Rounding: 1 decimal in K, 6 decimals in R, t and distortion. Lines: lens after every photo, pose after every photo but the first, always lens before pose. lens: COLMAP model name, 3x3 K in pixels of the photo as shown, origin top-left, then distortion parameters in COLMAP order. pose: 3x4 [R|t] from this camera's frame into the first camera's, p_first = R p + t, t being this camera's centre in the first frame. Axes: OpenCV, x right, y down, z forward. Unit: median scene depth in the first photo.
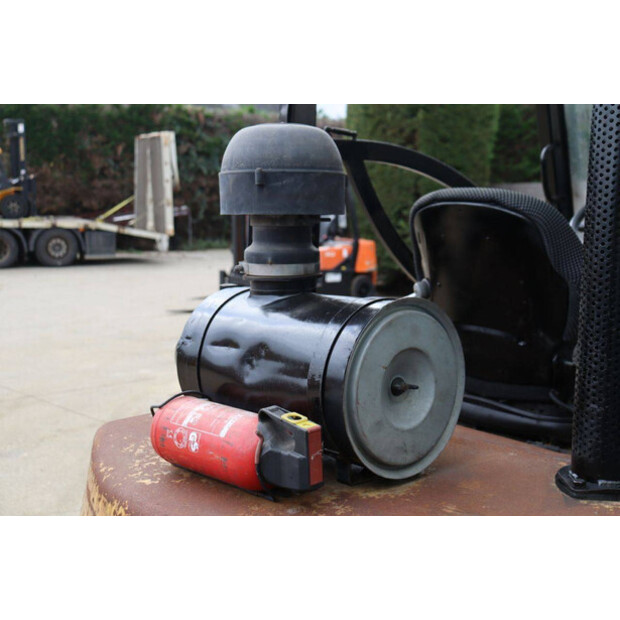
lens RADIAL K [[872.0, 0, 310.7], [0, 872.0, 313.2], [0, 0, 1]] dist [0.114117, 0.000000]
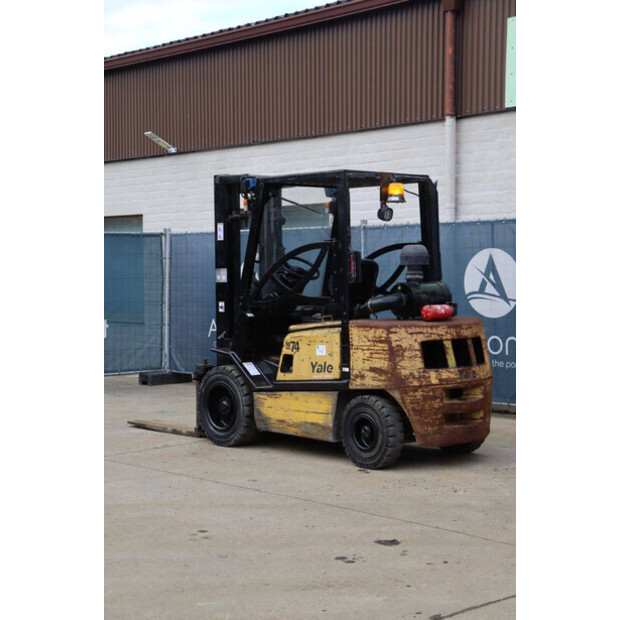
lens RADIAL K [[1165.1, 0, 307.8], [0, 1165.1, 308.5], [0, 0, 1]] dist [0.261502, 0.000000]
pose [[-0.017557, -0.028878, 0.999429, -6.232384], [0.122125, 0.992036, 0.030810, -0.149275], [-0.992359, 0.122596, -0.013891, 1.736190]]
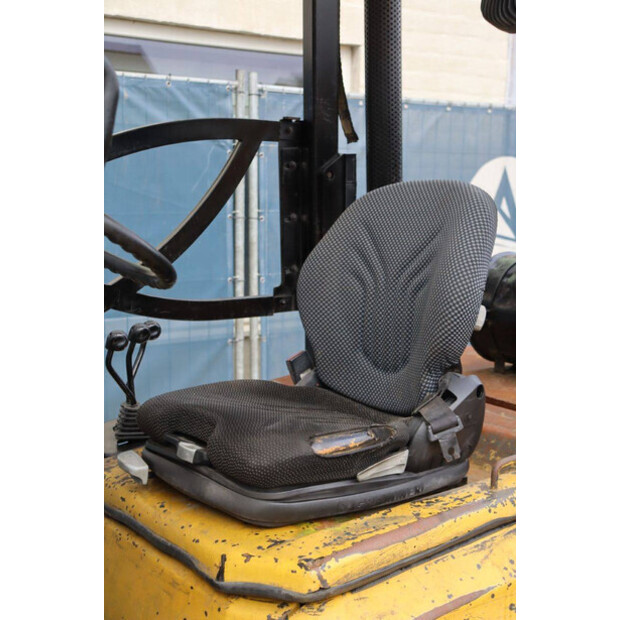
lens RADIAL K [[973.2, 0, 312.9], [0, 973.2, 305.8], [0, 0, 1]] dist [0.109238, 0.000000]
pose [[-0.993870, -0.026274, 0.107390, 0.252772], [0.001285, 0.968538, 0.248861, -0.348150], [-0.110550, 0.247474, -0.962567, 2.617162]]
